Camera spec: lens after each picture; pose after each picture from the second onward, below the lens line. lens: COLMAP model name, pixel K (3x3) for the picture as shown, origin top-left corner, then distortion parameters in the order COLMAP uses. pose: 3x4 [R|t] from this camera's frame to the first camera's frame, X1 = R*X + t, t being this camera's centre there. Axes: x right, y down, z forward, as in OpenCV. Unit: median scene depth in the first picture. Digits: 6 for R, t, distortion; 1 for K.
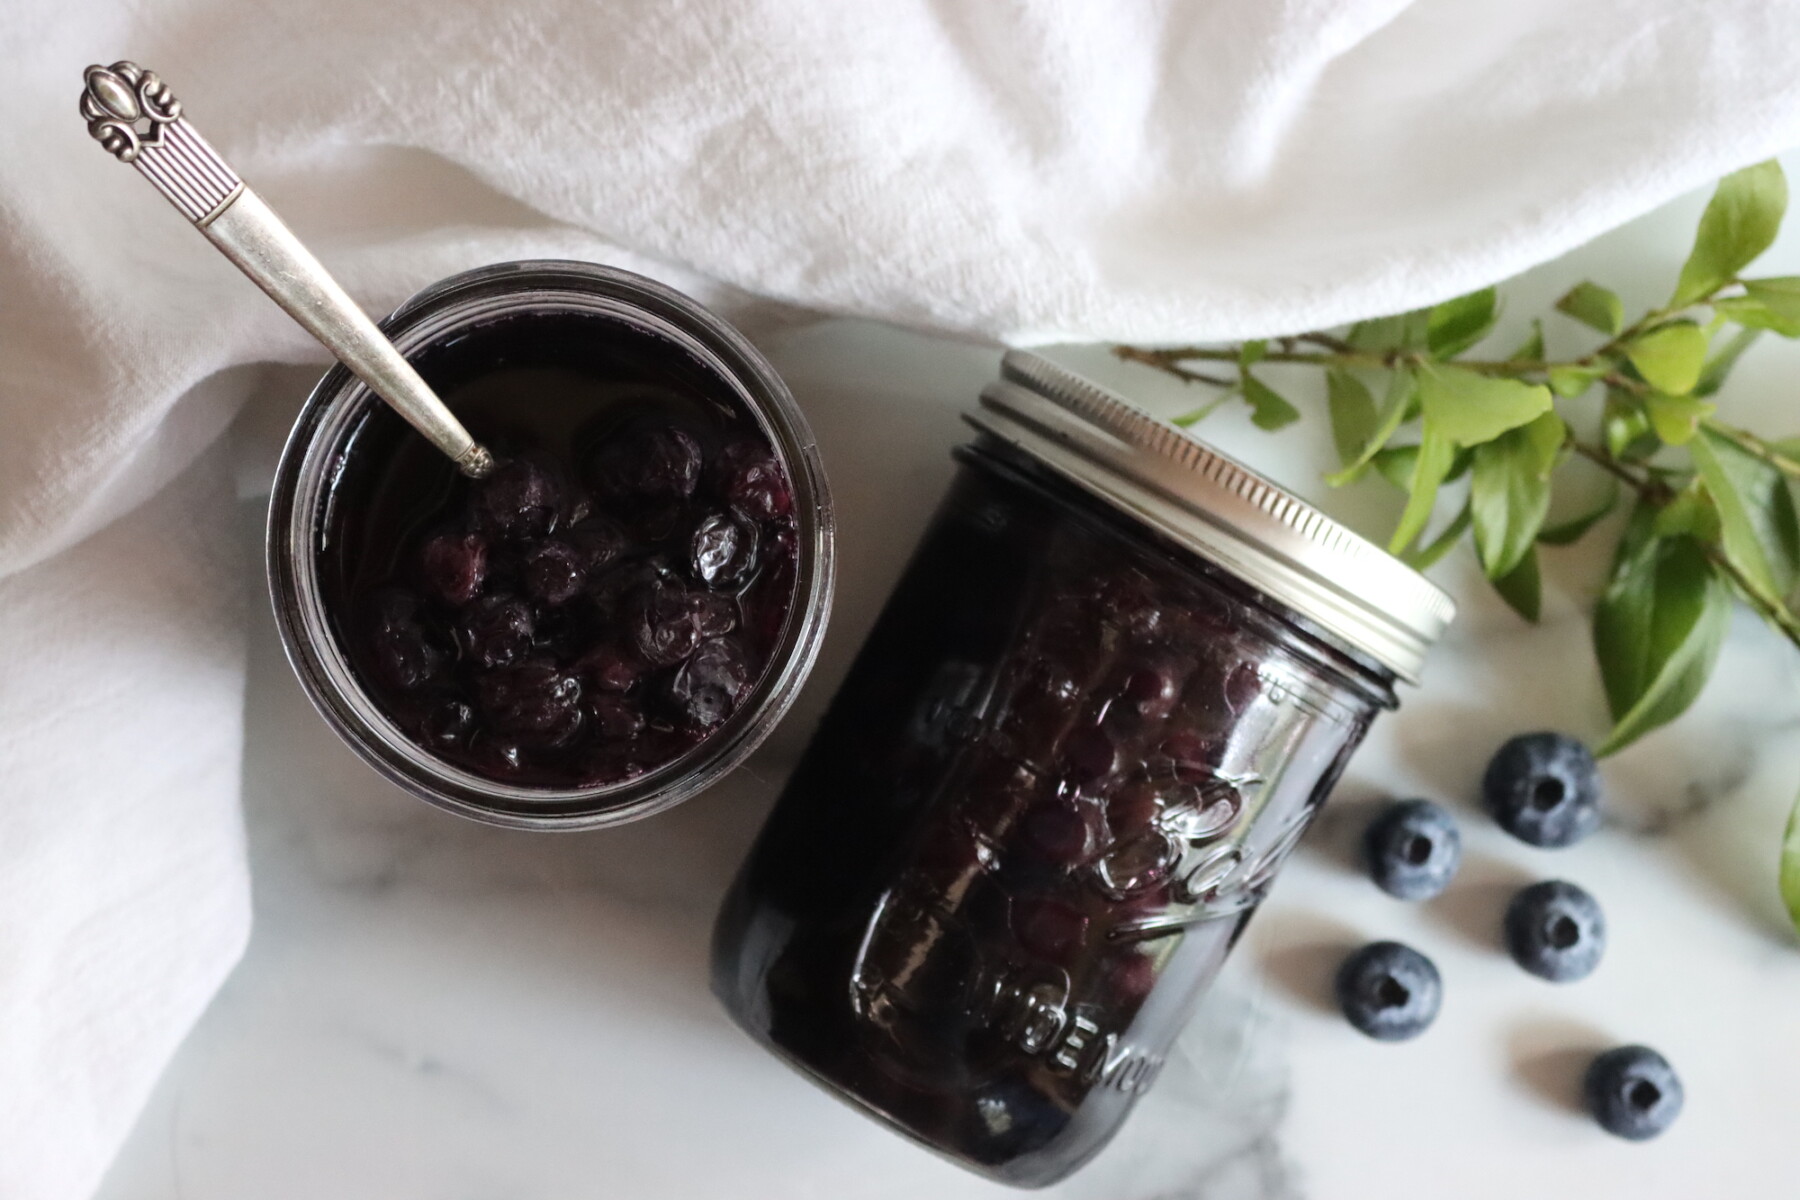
lens RADIAL K [[4338.3, 0, 900.0], [0, 4338.3, 600.0], [0, 0, 1]] dist [-0.388275, 3.998019]
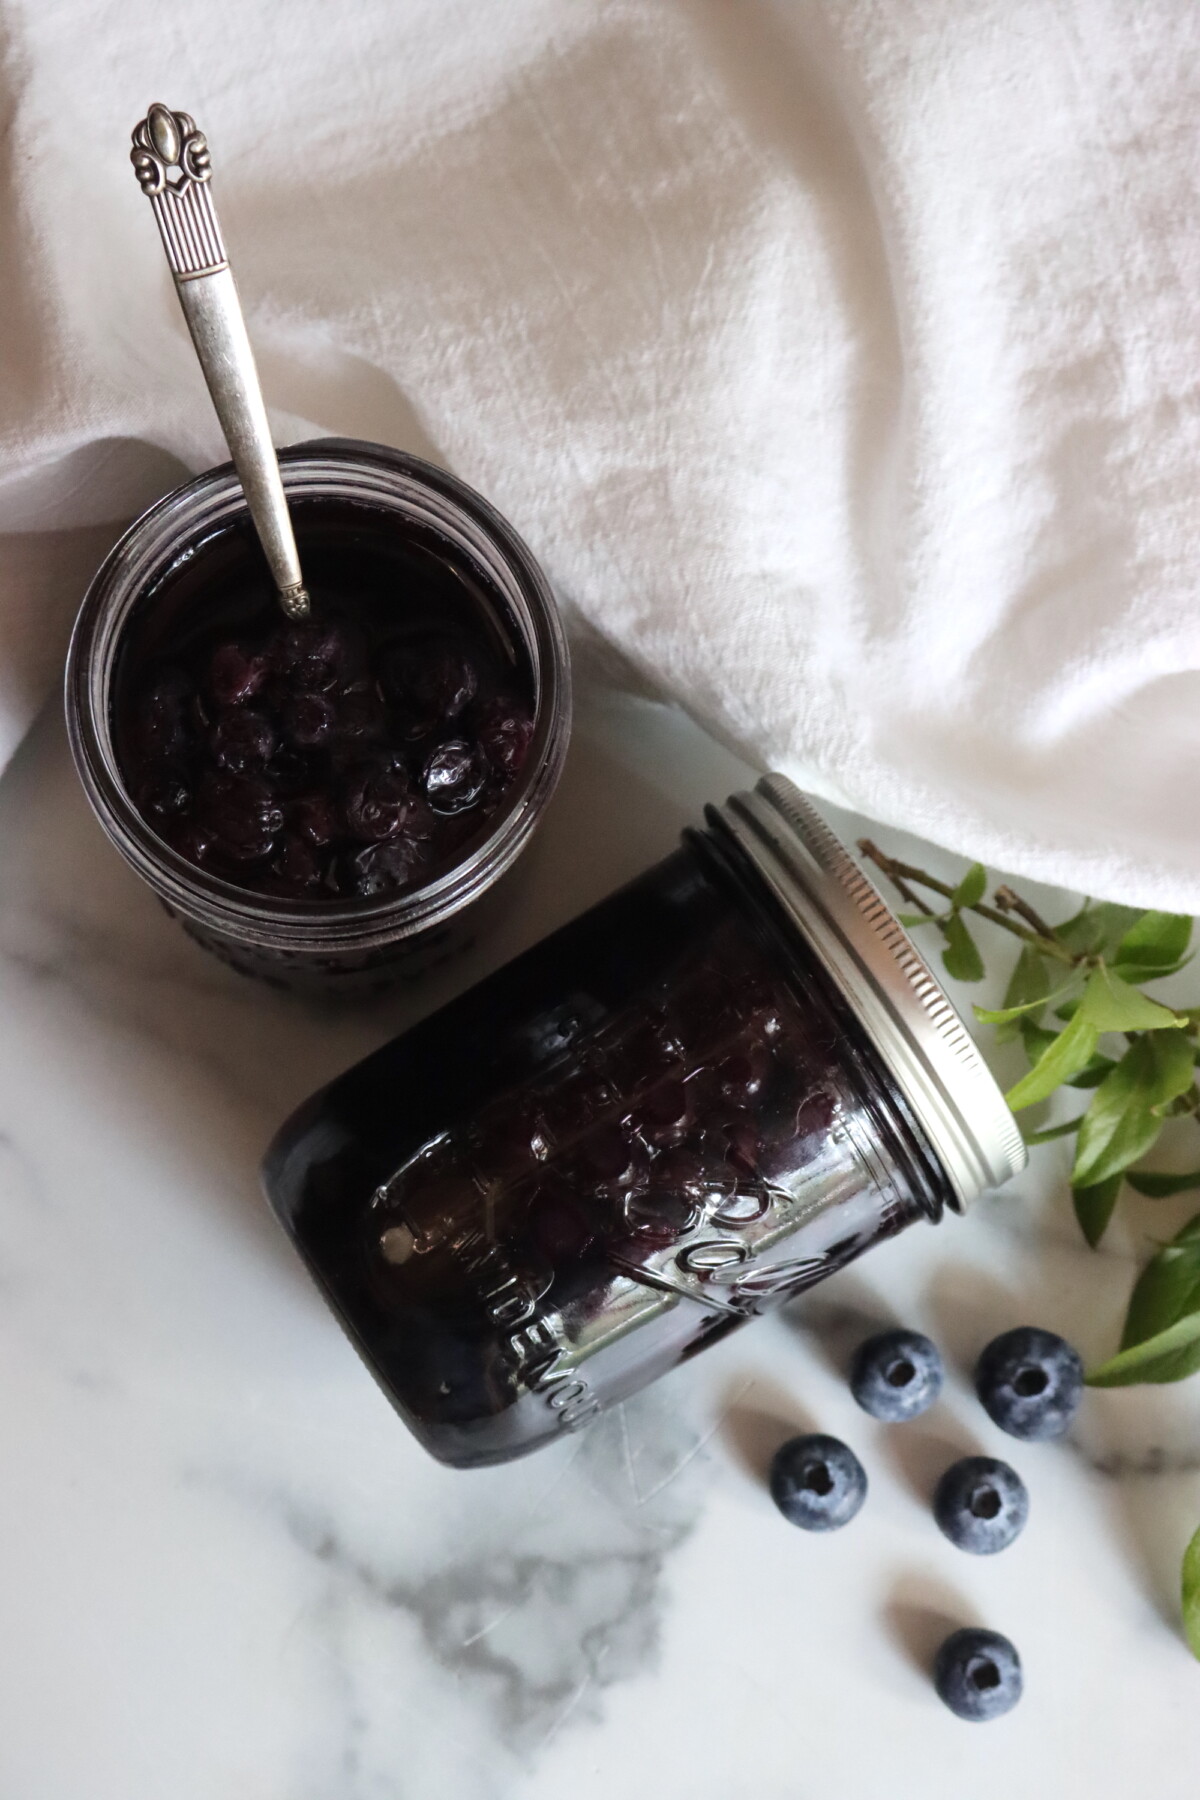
lens RADIAL K [[4338.3, 0, 600.0], [0, 4338.3, 900.0], [0, 0, 1]] dist [-0.388275, 3.998019]
pose [[0.887735, 0.453817, -0.077311, 0.089304], [-0.460209, 0.879084, -0.124173, 0.131845], [0.011611, 0.145812, 0.989244, -0.095818]]
